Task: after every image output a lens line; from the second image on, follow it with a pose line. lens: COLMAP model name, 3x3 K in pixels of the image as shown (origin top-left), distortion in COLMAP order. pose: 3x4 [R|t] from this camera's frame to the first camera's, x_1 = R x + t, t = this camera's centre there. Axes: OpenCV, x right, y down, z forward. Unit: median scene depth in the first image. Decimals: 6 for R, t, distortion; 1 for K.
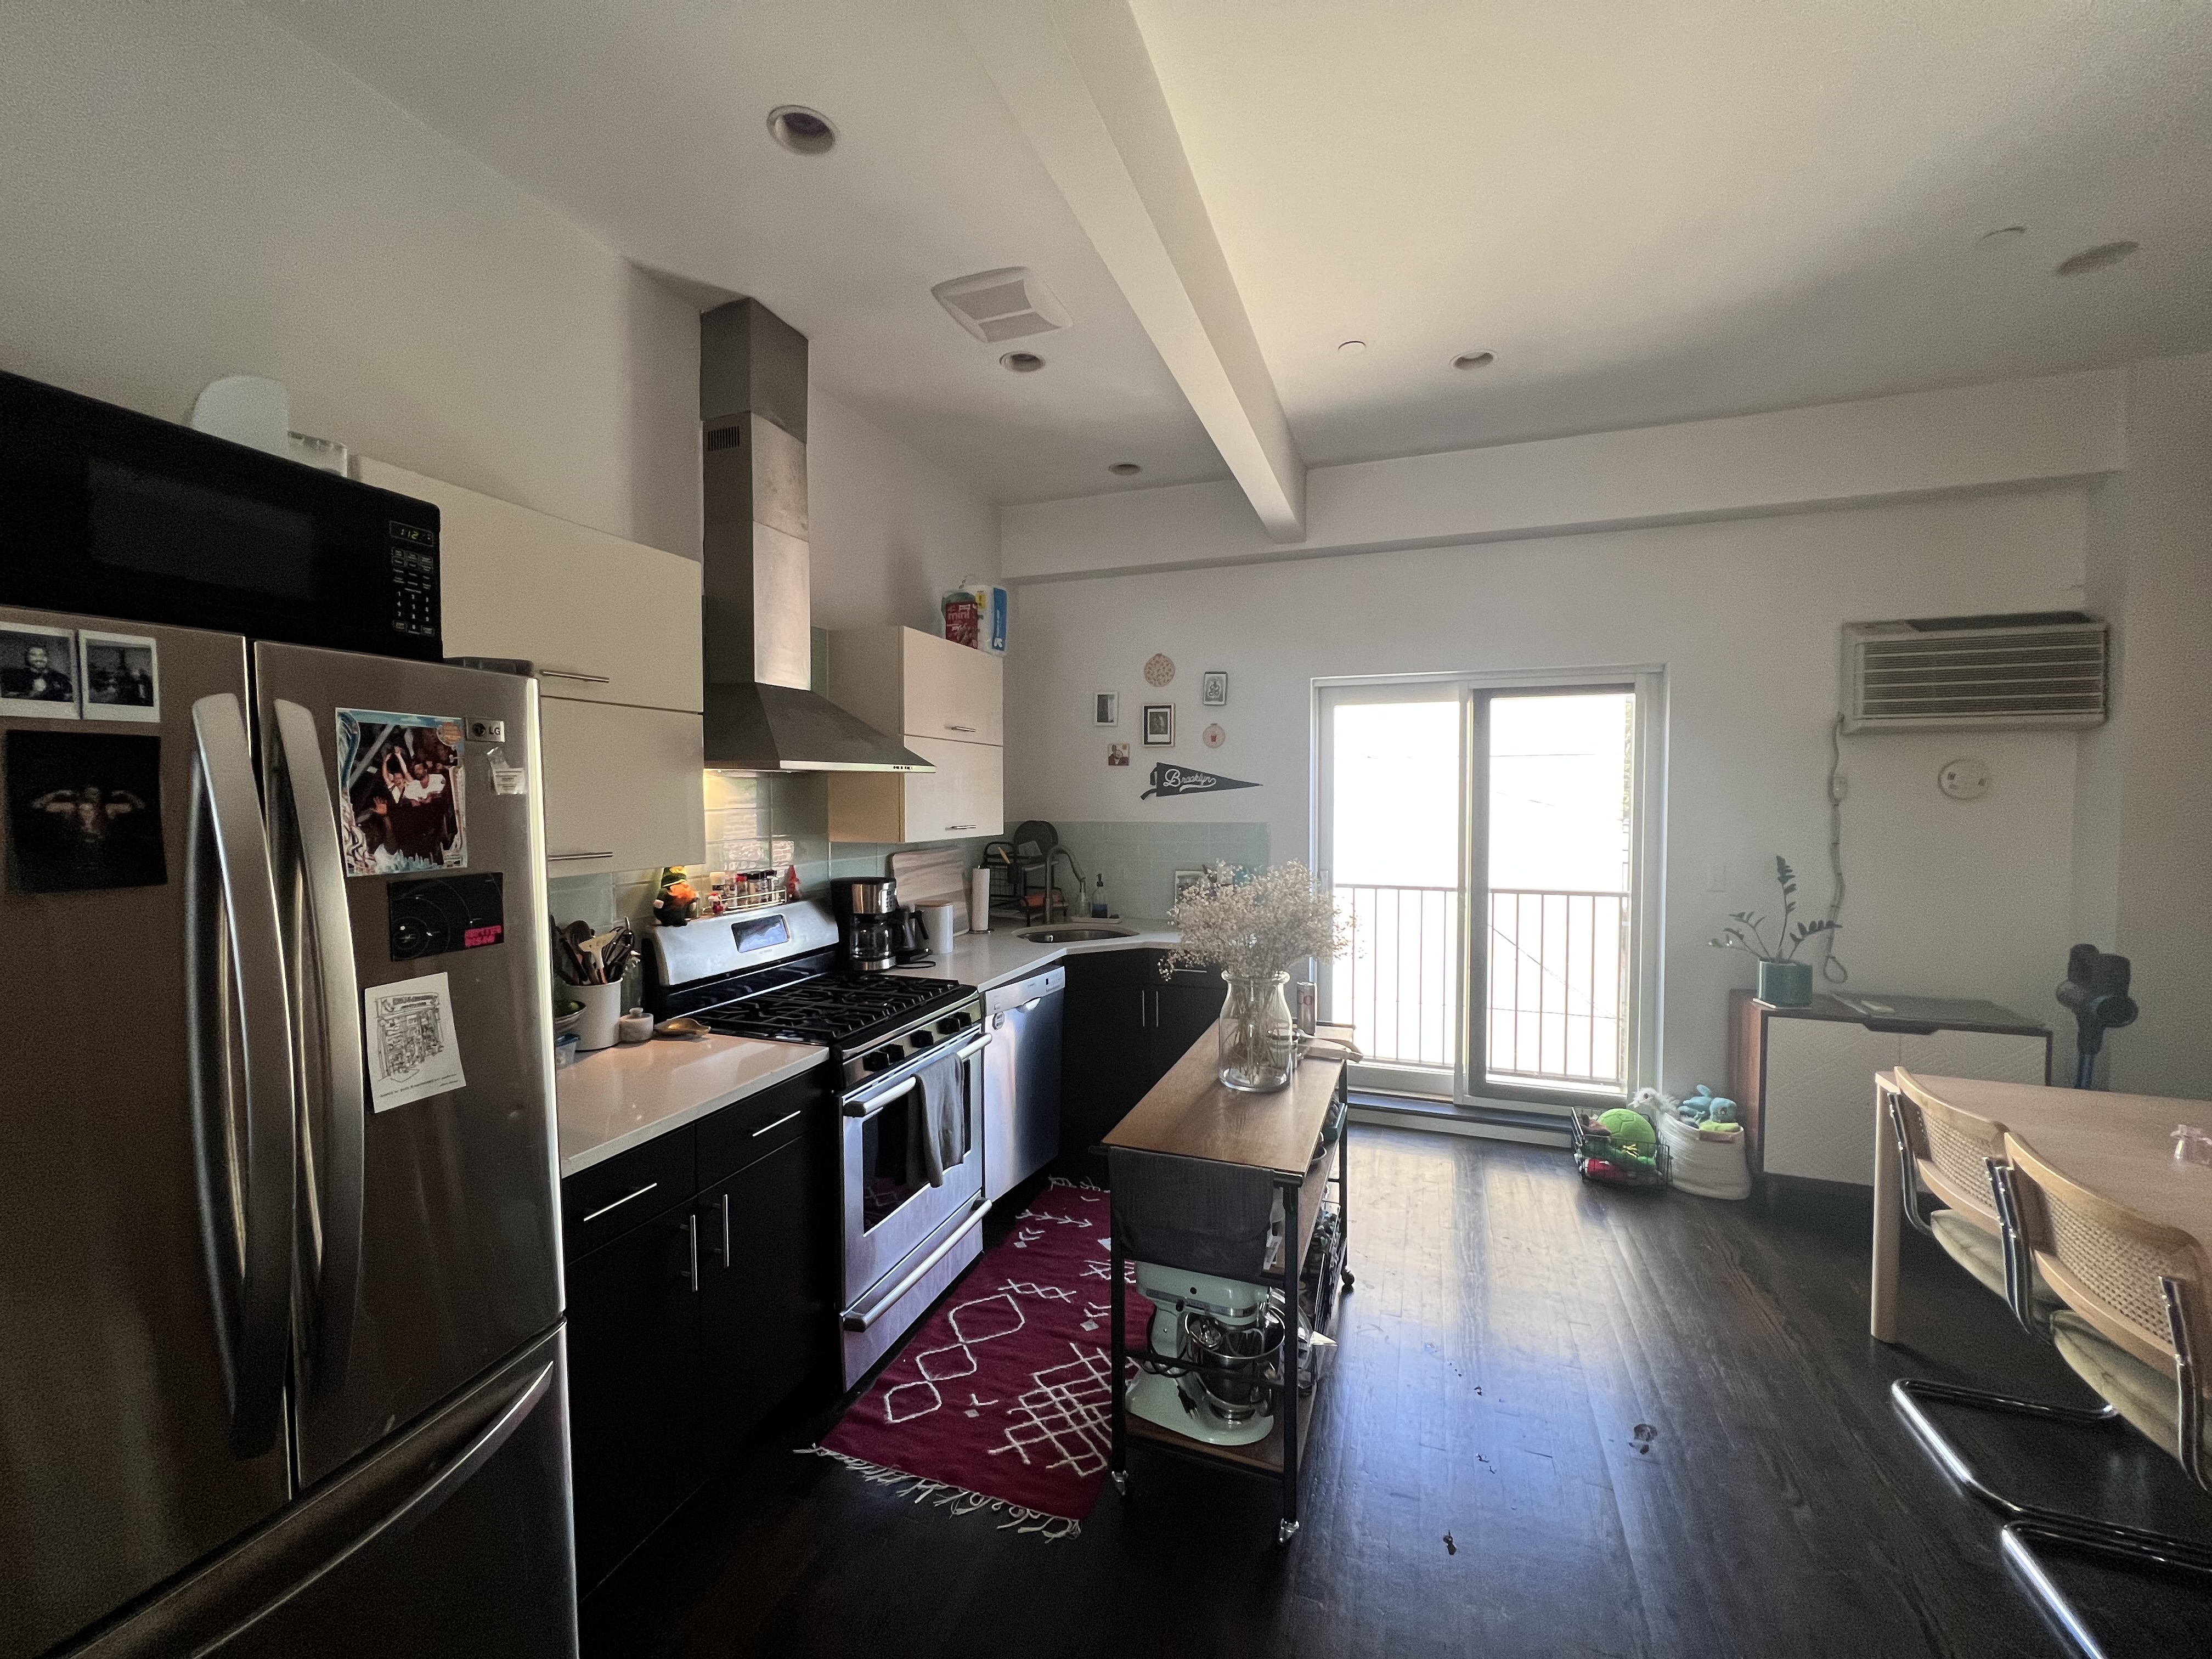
lens RADIAL K [[884.4, 0, 1101.3], [0, 884.4, 825.2], [0, 0, 1]] dist [-0.003698, 0.001543]
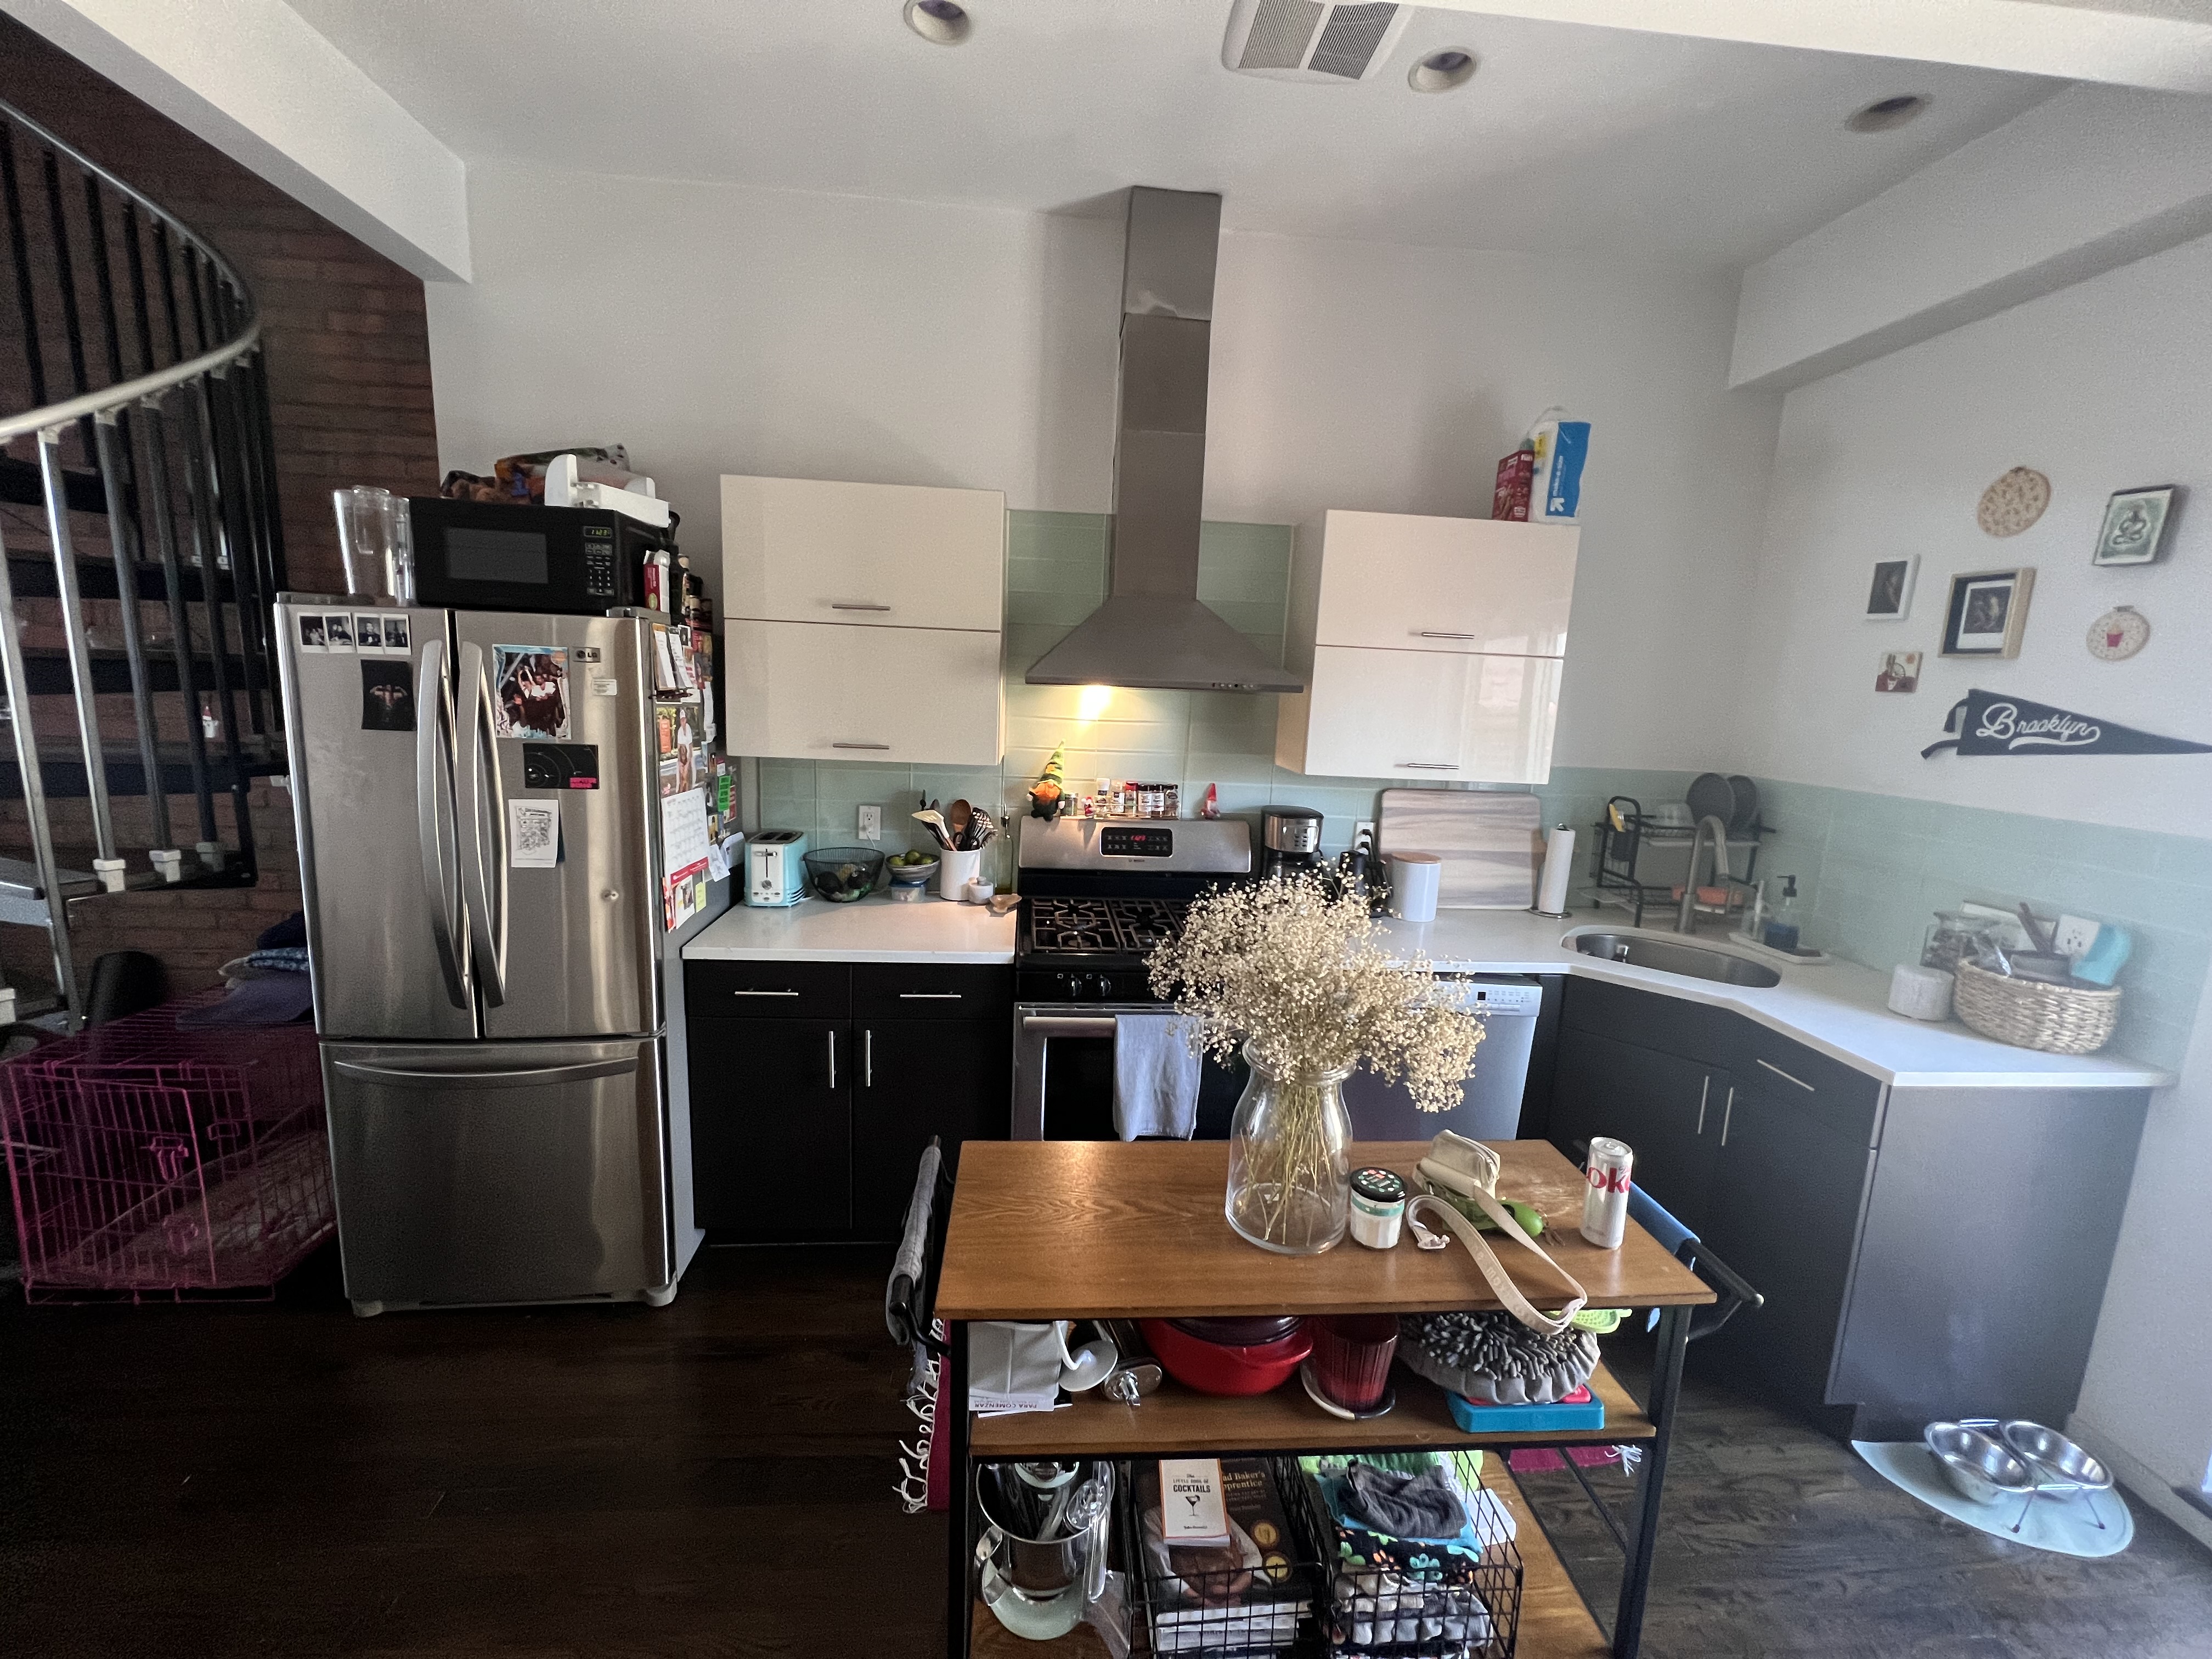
lens RADIAL K [[884.4, 0, 1104.0], [0, 884.4, 824.1], [0, 0, 1]] dist [-0.003698, 0.001543]
pose [[0.418763, 0.168188, -0.892385, 0.427294], [-0.075412, 0.985745, 0.150396, -0.042950], [0.904959, 0.004316, 0.425477, 0.430059]]
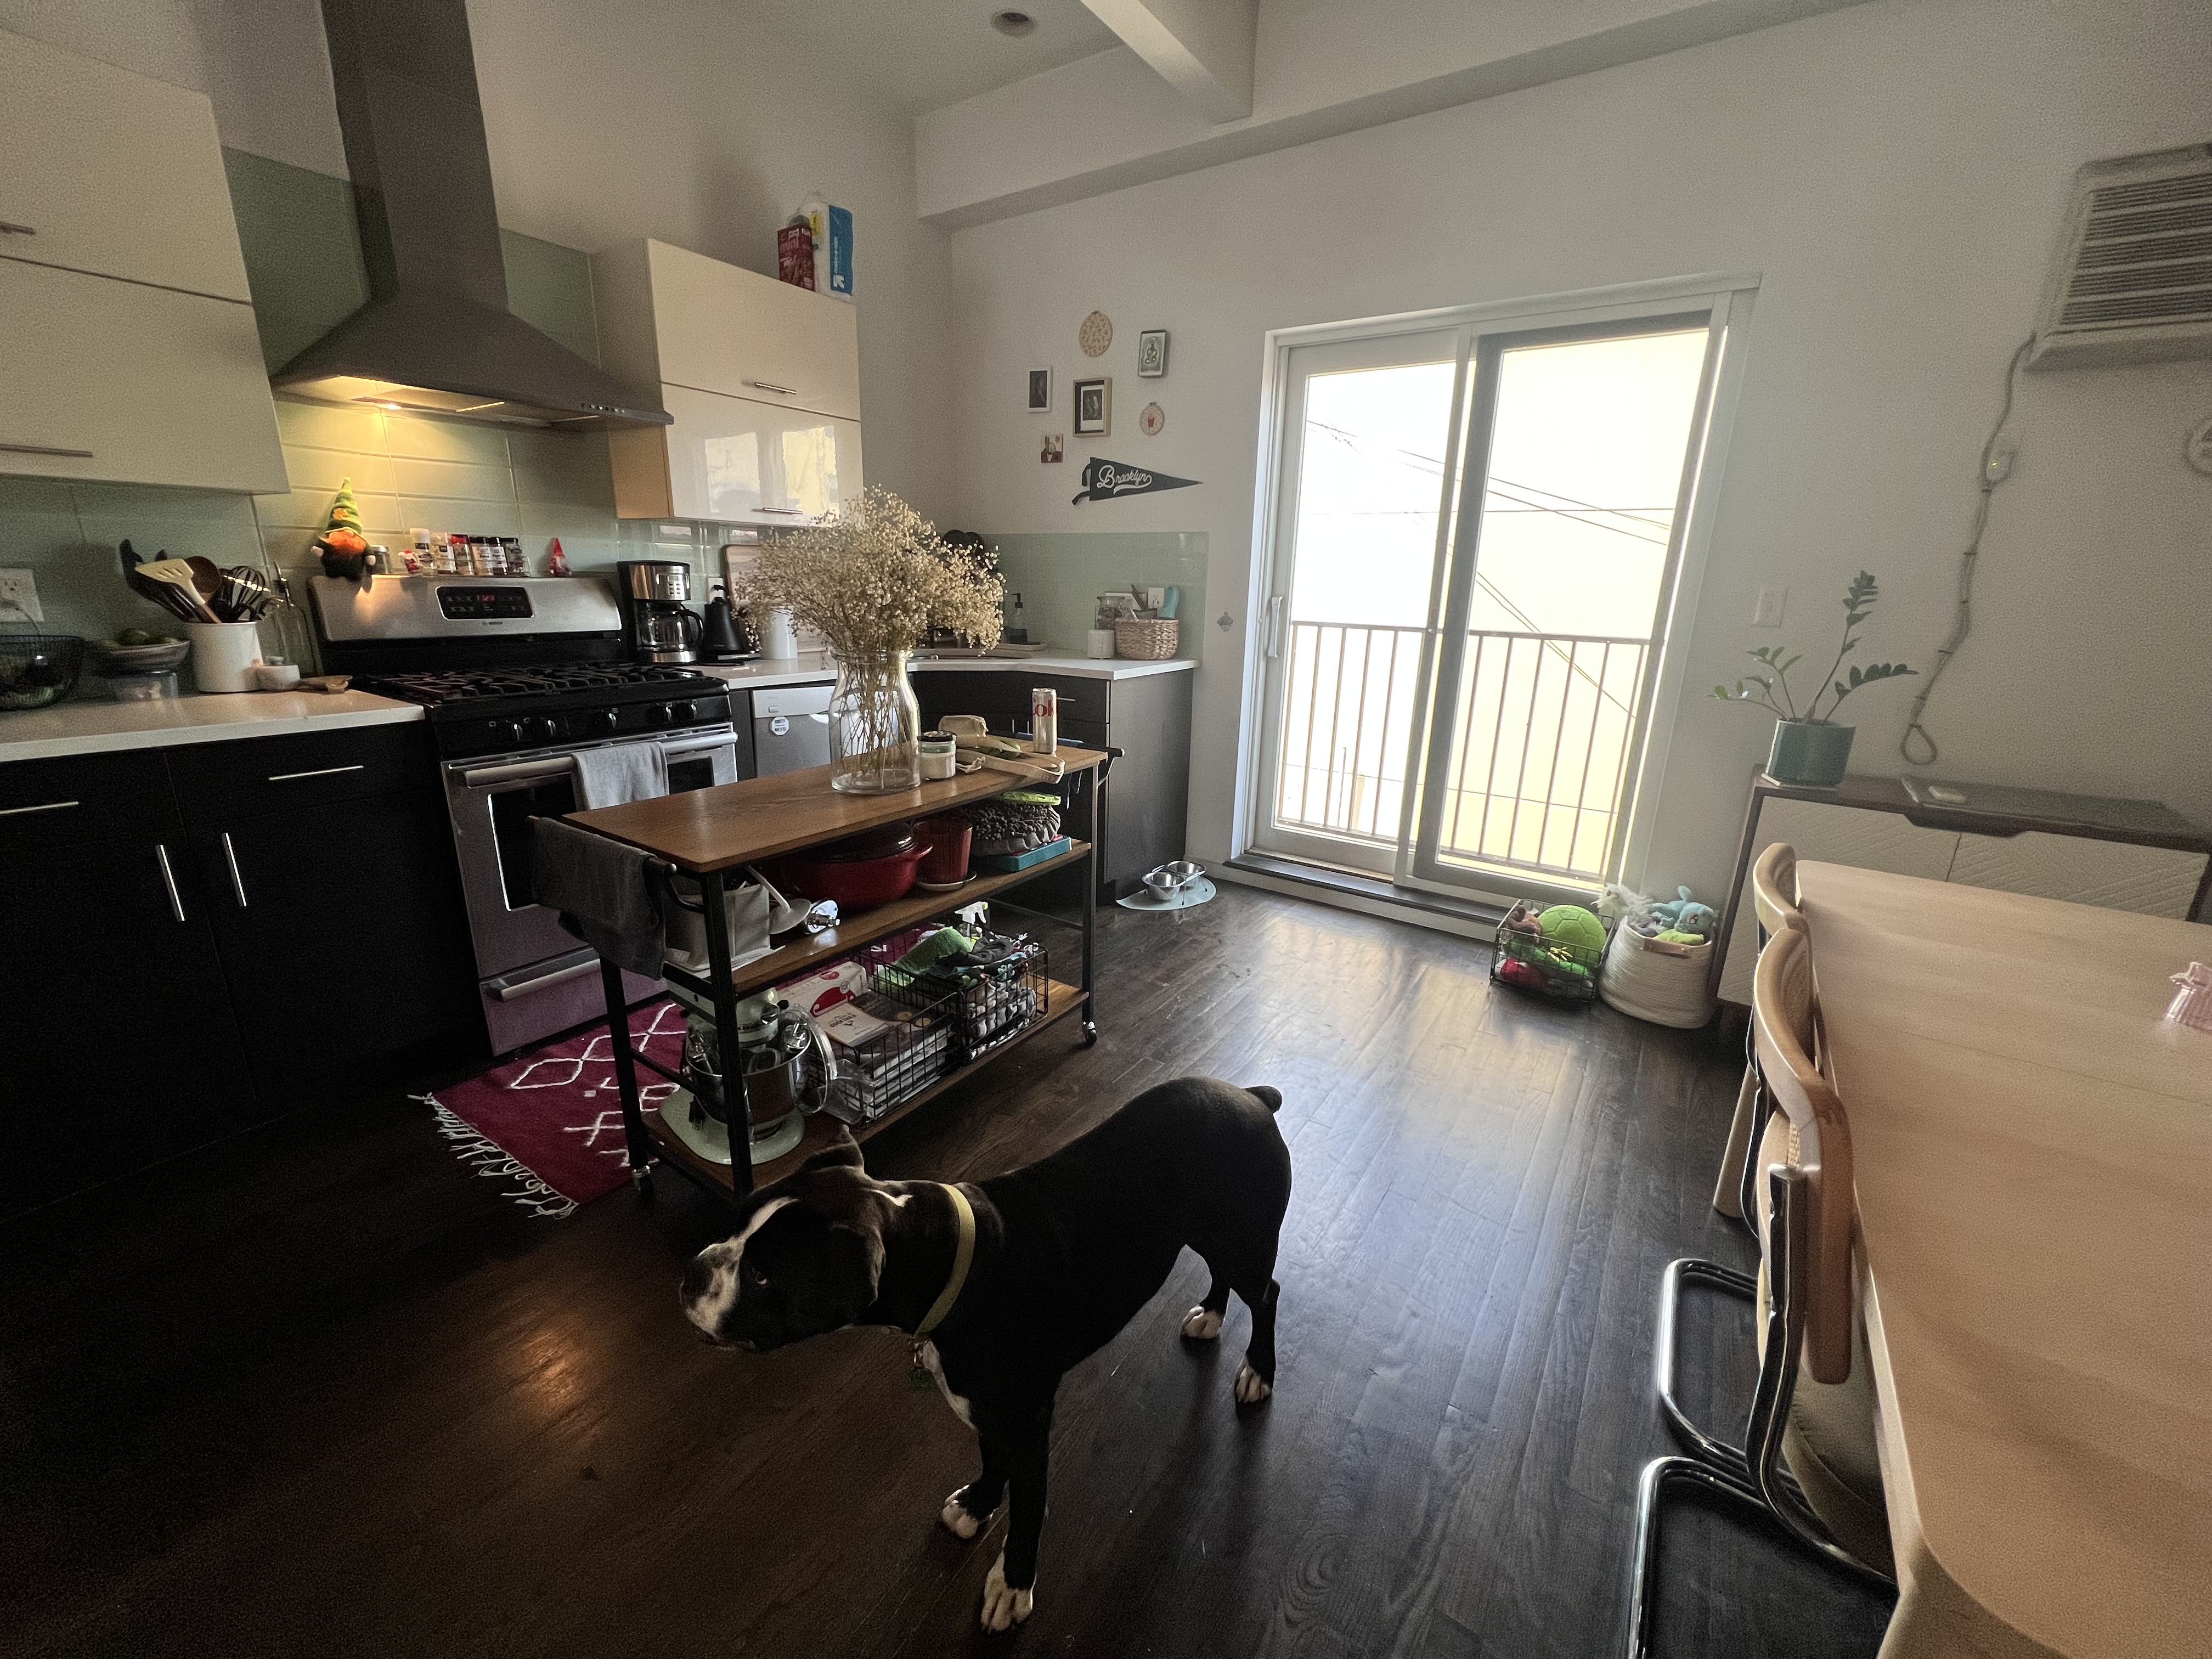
lens RADIAL K [[887.2, 0, 1103.0], [0, 887.2, 822.5], [0, 0, 1]] dist [-0.001681, 0.001041]
pose [[0.970025, 0.091016, -0.225317, 0.386722], [-0.035639, 0.970467, 0.238586, 0.082897], [0.240378, -0.223404, 0.944621, 0.186265]]
